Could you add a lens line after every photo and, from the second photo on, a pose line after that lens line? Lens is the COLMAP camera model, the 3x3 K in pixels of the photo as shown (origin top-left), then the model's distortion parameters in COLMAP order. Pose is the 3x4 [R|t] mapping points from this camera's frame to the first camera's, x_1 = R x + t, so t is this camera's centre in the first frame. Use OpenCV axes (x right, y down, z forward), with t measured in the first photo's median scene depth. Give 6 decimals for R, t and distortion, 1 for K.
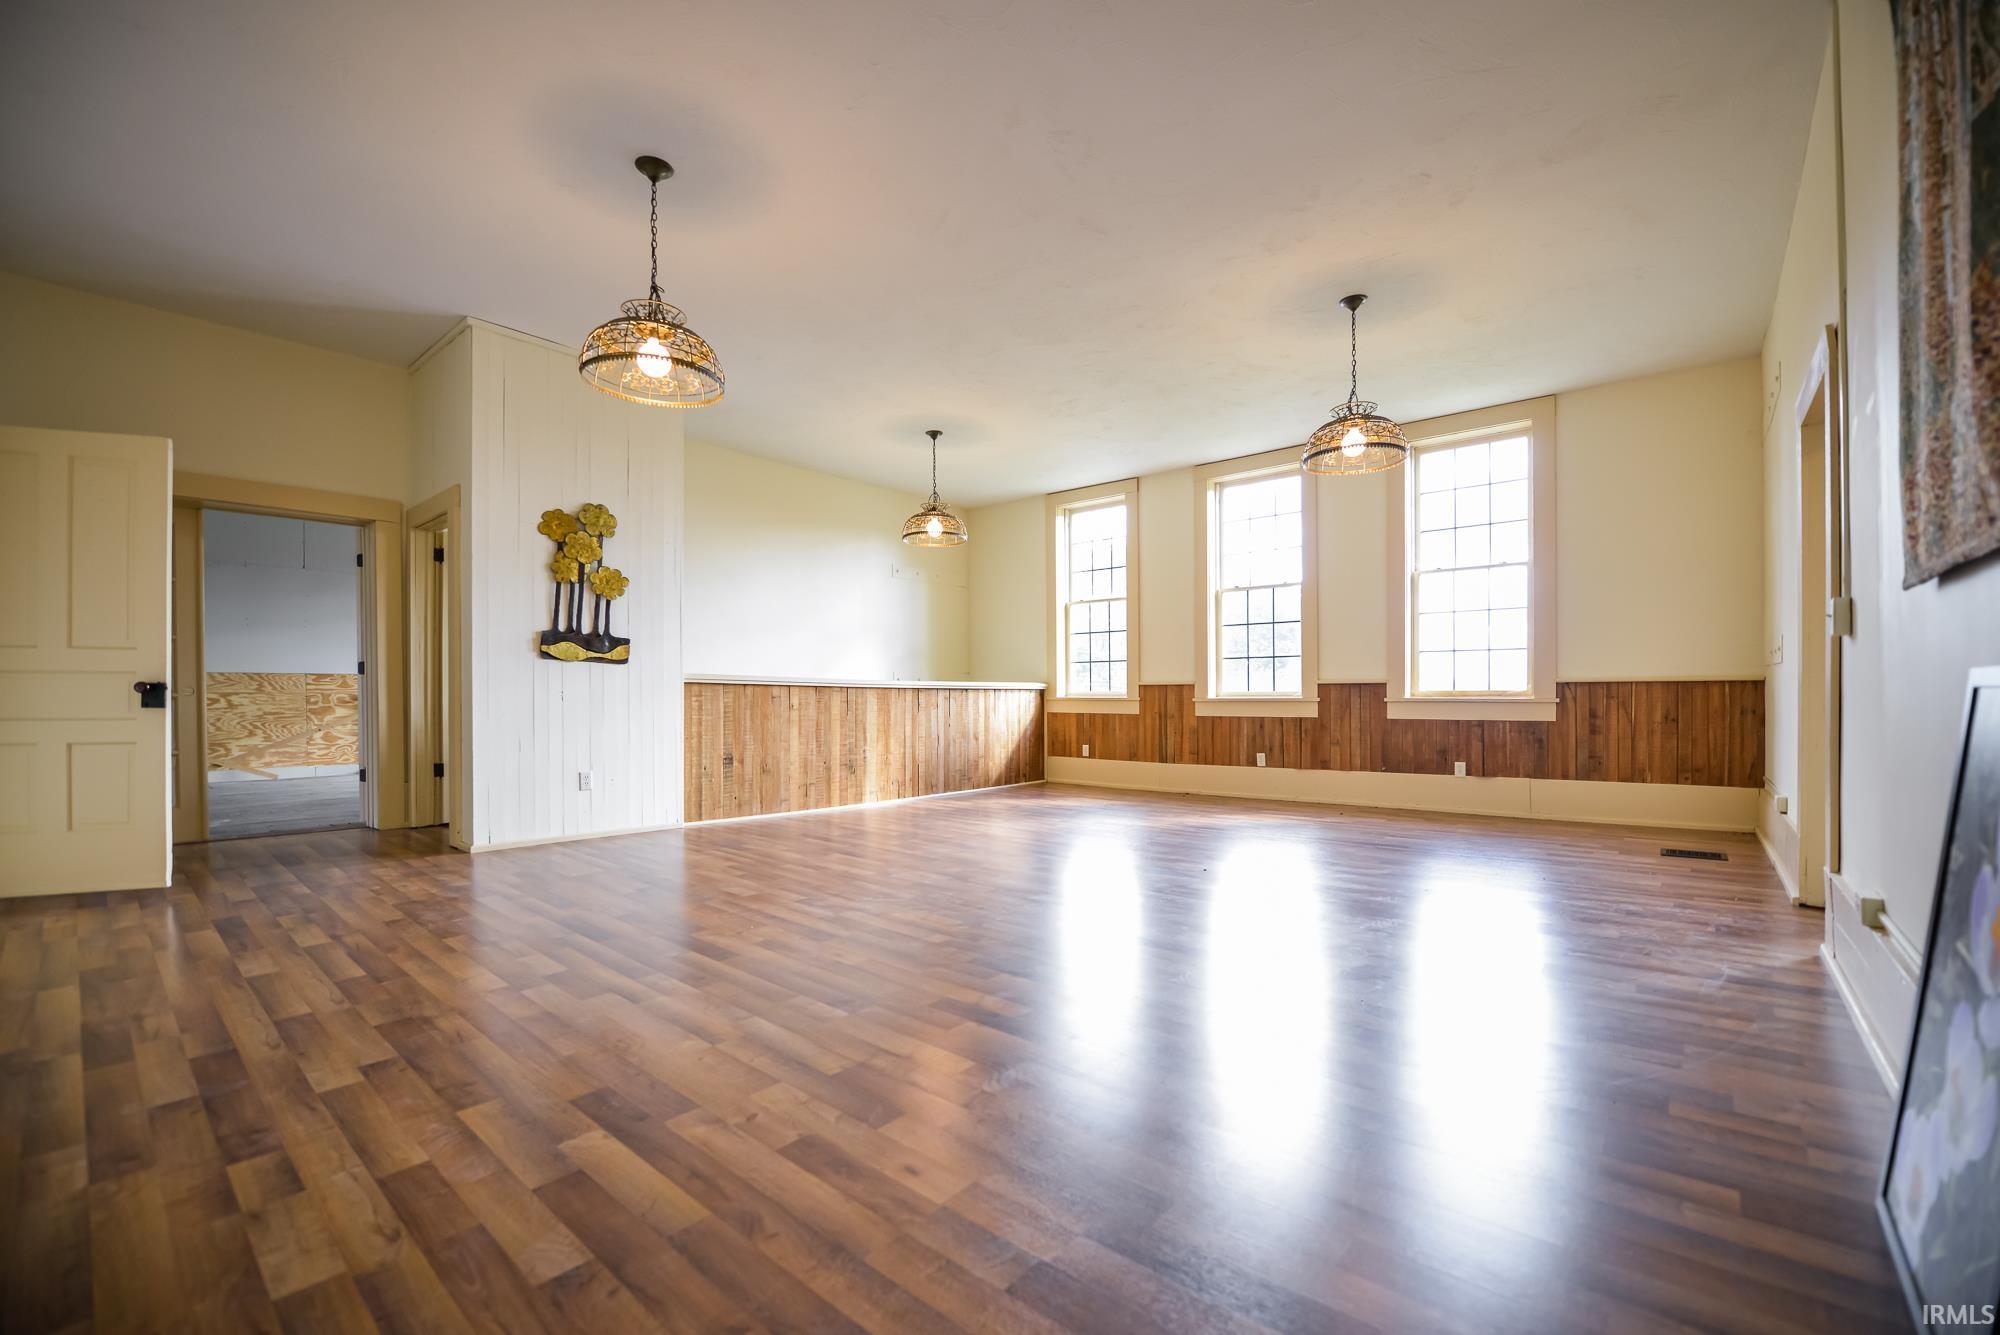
lens RADIAL K [[806.7, 0, 996.4], [0, 806.7, 665.2], [0, 0, 1]] dist [-0.000668, 0.000013]
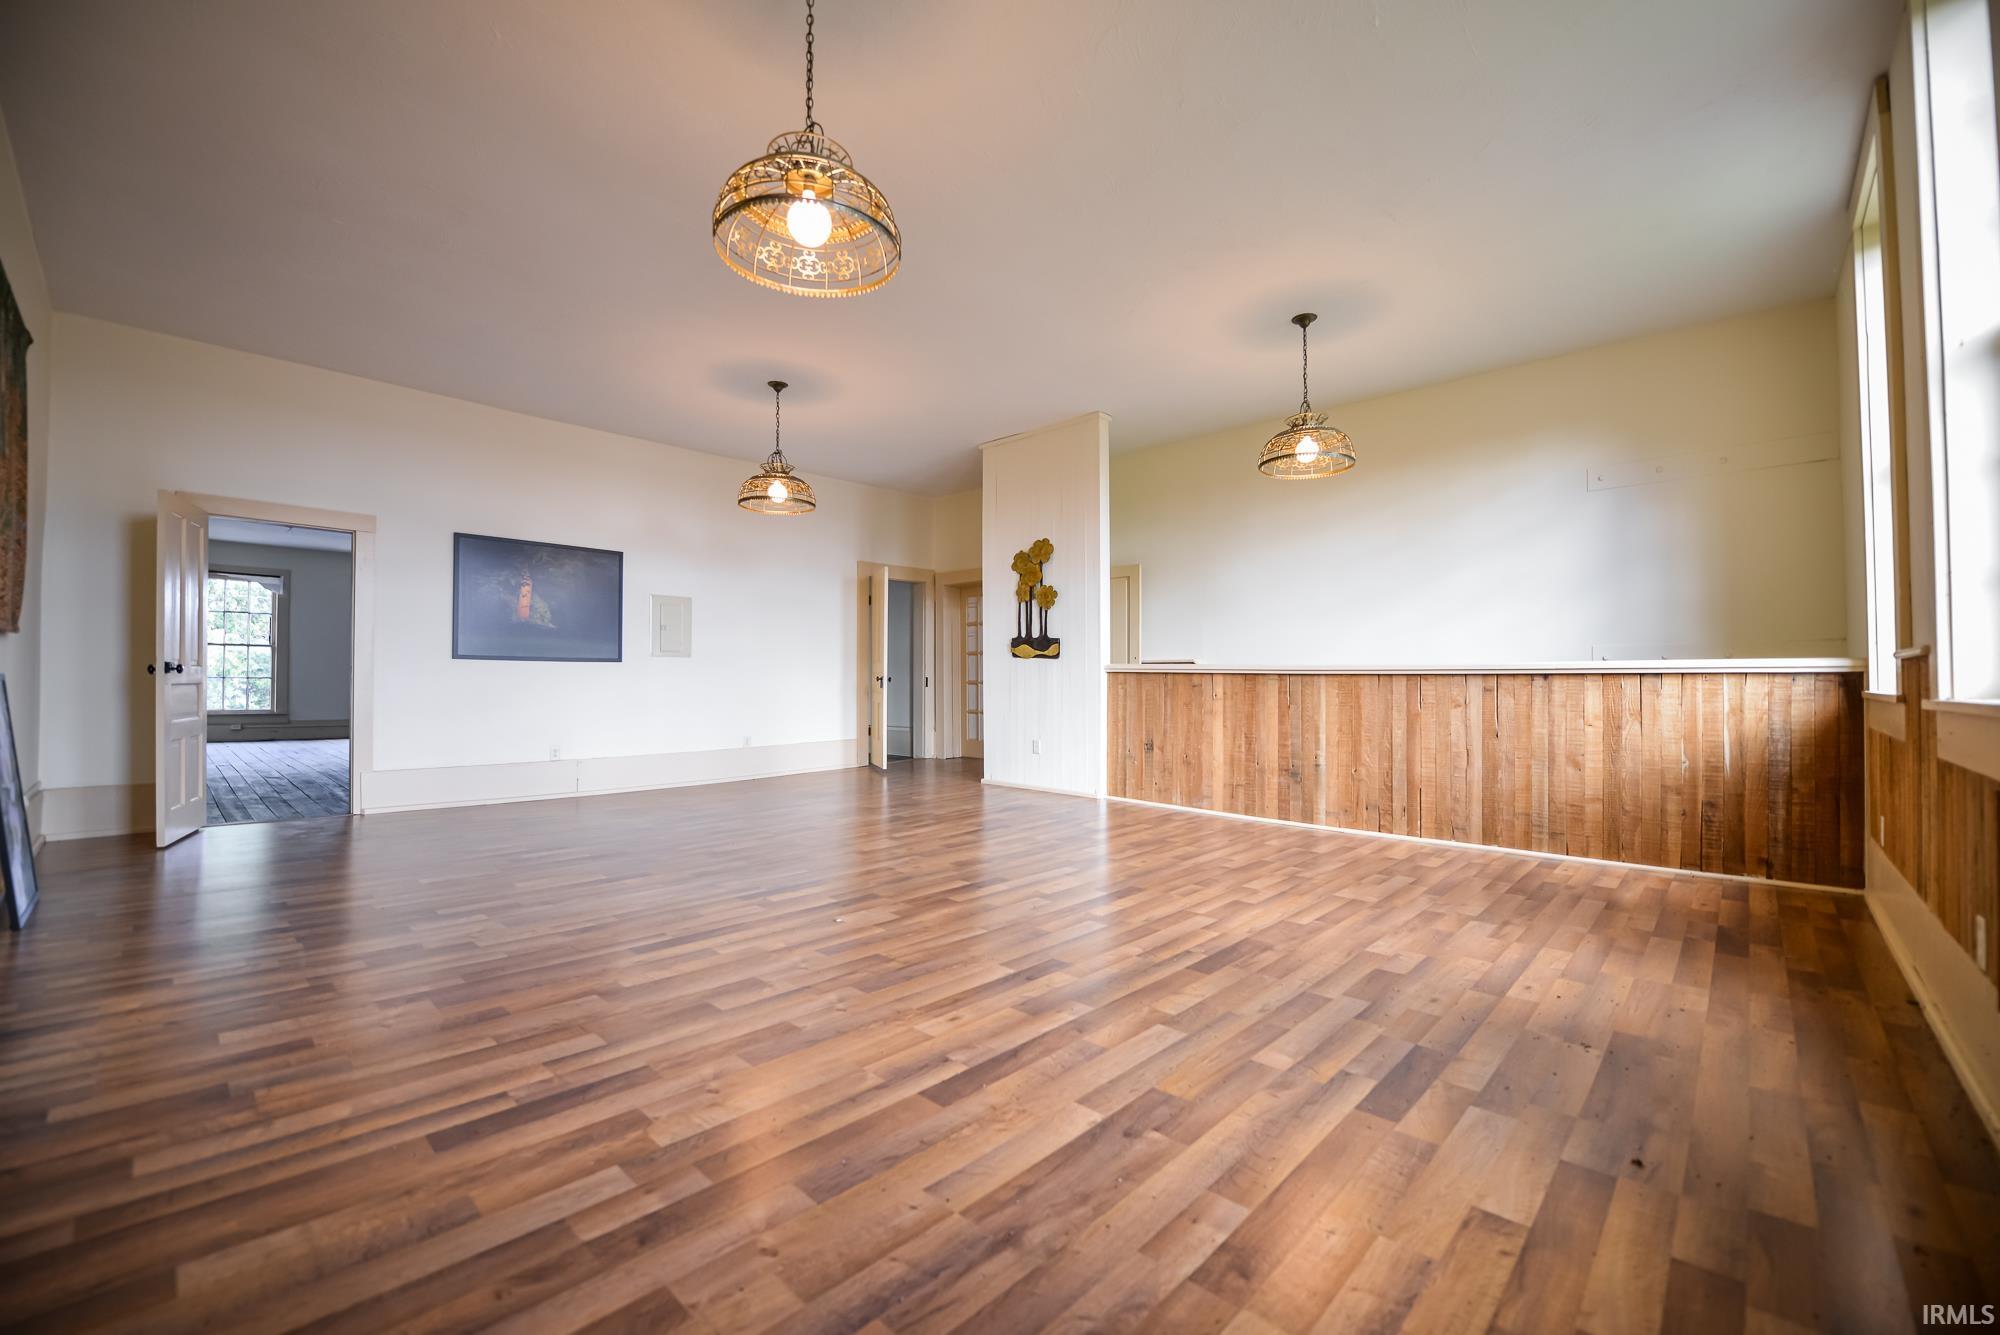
lens RADIAL K [[806.7, 0, 996.4], [0, 806.7, 665.2], [0, 0, 1]] dist [-0.000668, 0.000013]
pose [[-0.047239, -0.027614, -0.998502, 0.745103], [0.029466, 0.999144, -0.029025, 0.039413], [0.998449, -0.030793, -0.046385, 0.883707]]
